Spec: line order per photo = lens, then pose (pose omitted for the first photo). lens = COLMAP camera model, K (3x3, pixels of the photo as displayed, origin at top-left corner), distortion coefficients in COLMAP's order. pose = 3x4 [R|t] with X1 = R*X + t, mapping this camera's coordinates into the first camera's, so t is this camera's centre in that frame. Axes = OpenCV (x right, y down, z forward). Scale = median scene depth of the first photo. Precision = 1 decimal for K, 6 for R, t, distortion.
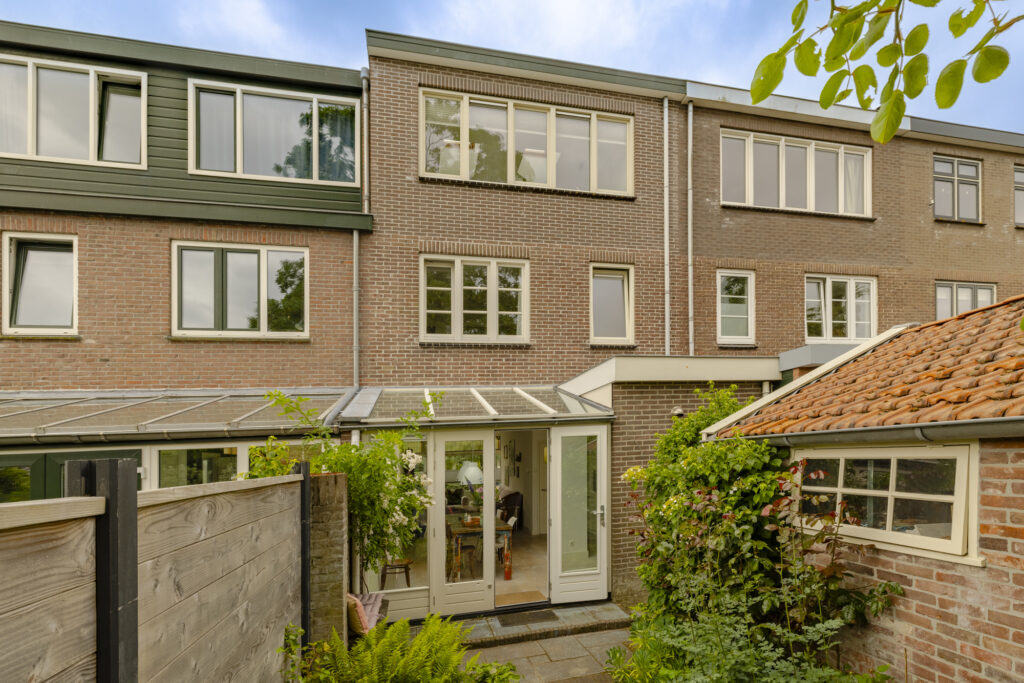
lens RADIAL K [[501.9, 0, 556.2], [0, 501.9, 454.5], [0, 0, 1]] dist [0.002781, -0.001117]
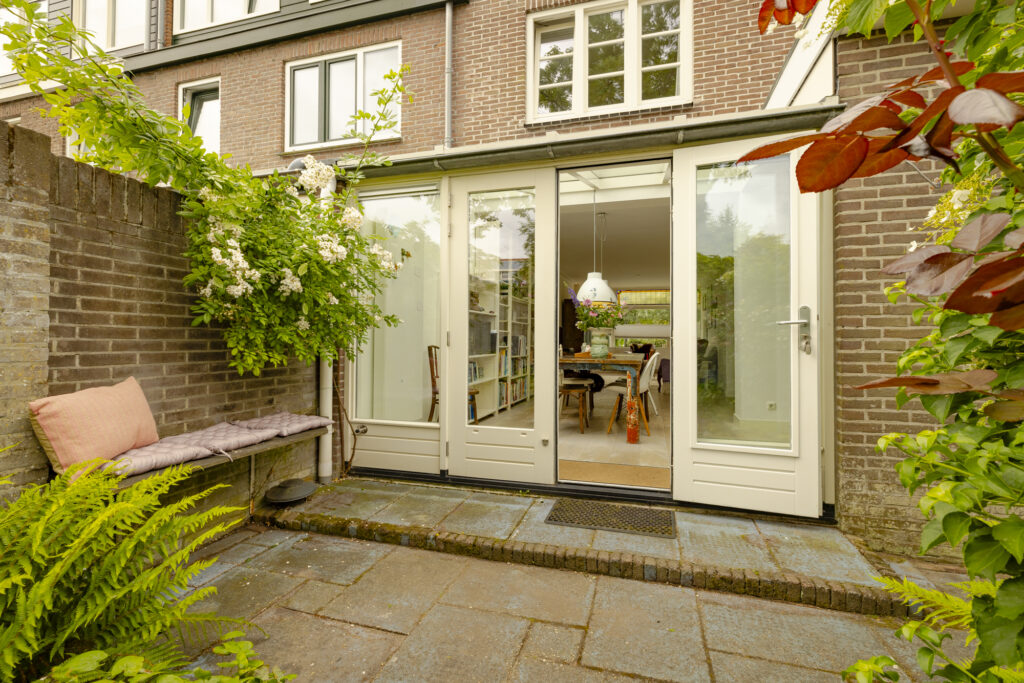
lens RADIAL K [[392.1, 0, 512.6], [0, 392.1, 334.6], [0, 0, 1]] dist [-0.001661, -0.000077]
pose [[0.793114, -0.003650, -0.609062, 0.097048], [-0.007079, 0.999859, -0.015209, 0.132328], [0.609032, 0.016374, 0.792977, 0.557409]]
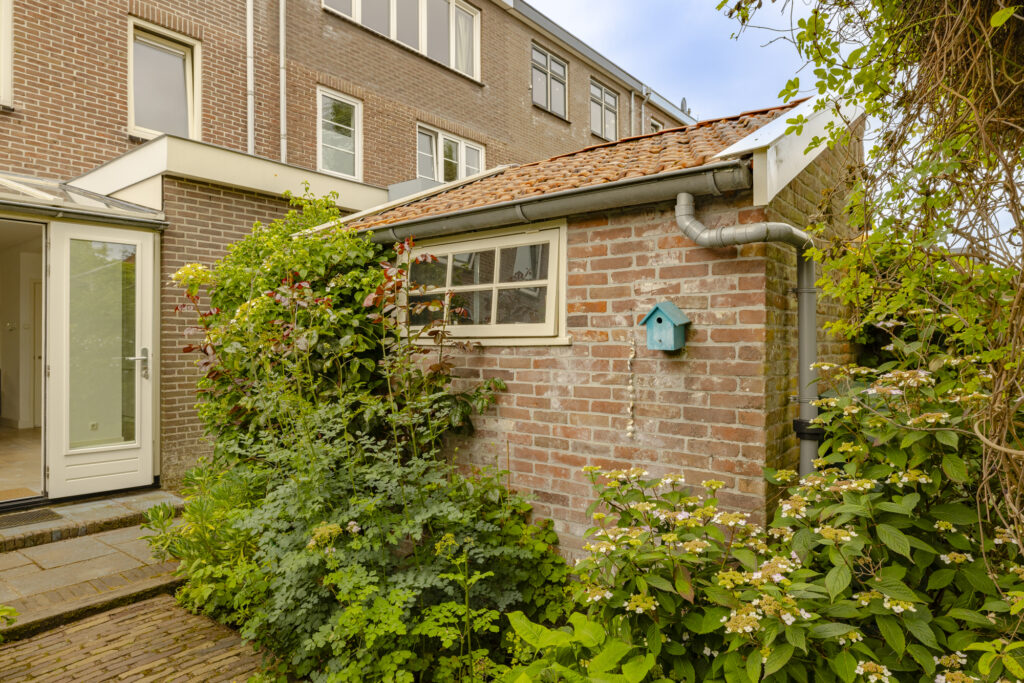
lens RADIAL K [[612.2, 0, 522.4], [0, 612.2, 348.6], [0, 0, 1]] dist [0.003306, -0.001981]
pose [[0.809271, 0.003710, 0.587423, 0.017763], [0.000372, 0.999977, -0.006827, 0.107018], [-0.587435, 0.005743, 0.809251, 0.022032]]
